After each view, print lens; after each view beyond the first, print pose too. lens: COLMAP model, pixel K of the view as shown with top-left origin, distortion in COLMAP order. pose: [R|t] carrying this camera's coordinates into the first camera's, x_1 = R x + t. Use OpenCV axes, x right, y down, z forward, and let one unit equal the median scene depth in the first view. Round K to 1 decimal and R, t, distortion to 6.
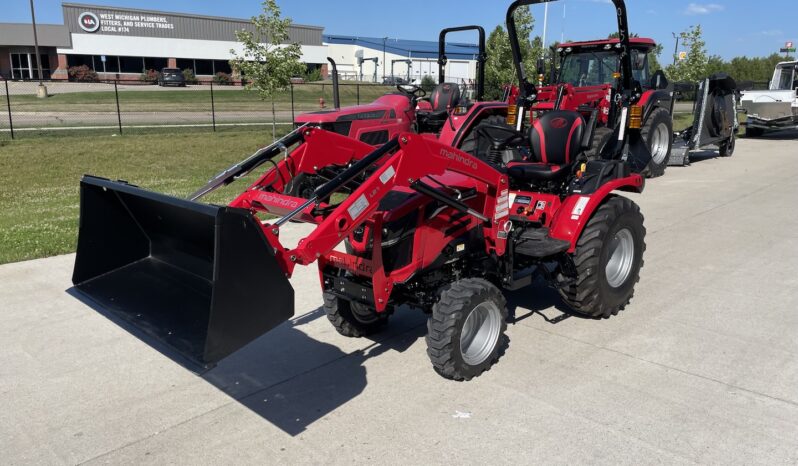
lens RADIAL K [[601.0, 0, 403.4], [0, 601.0, 239.2], [0, 0, 1]] dist [0.116186, -0.145417]
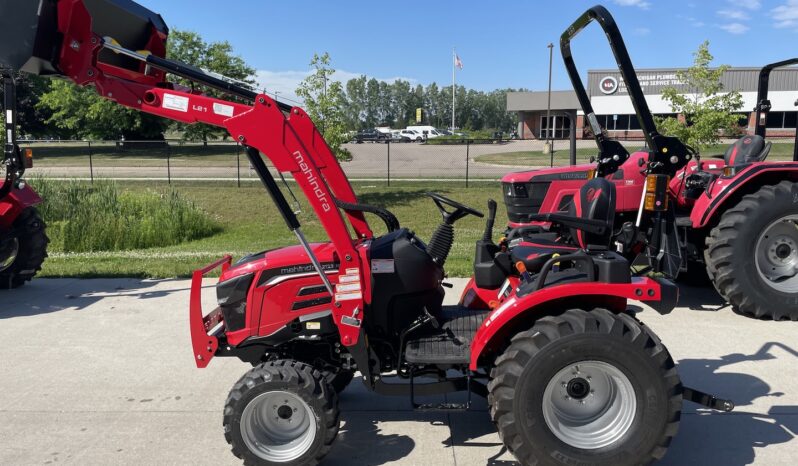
lens RADIAL K [[601.0, 0, 403.4], [0, 601.0, 239.2], [0, 0, 1]] dist [0.116186, -0.145417]
pose [[0.681889, 0.109017, -0.723286, 0.717749], [-0.171224, 0.985147, -0.012938, -0.107931], [0.711133, 0.132667, 0.690427, 0.418226]]
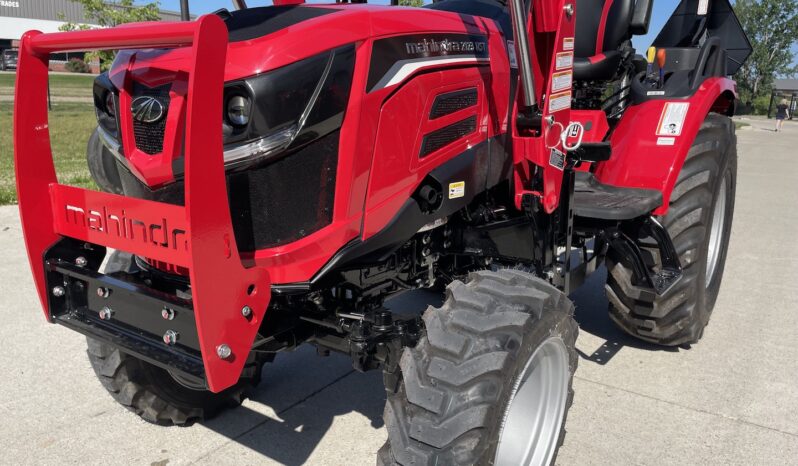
lens RADIAL K [[601.0, 0, 403.4], [0, 601.0, 239.2], [0, 0, 1]] dist [0.116186, -0.145417]
pose [[0.982423, -0.006185, 0.186566, -0.006260], [0.008560, 0.999892, -0.011930, 0.043629], [-0.186473, 0.013317, 0.982370, 0.570576]]
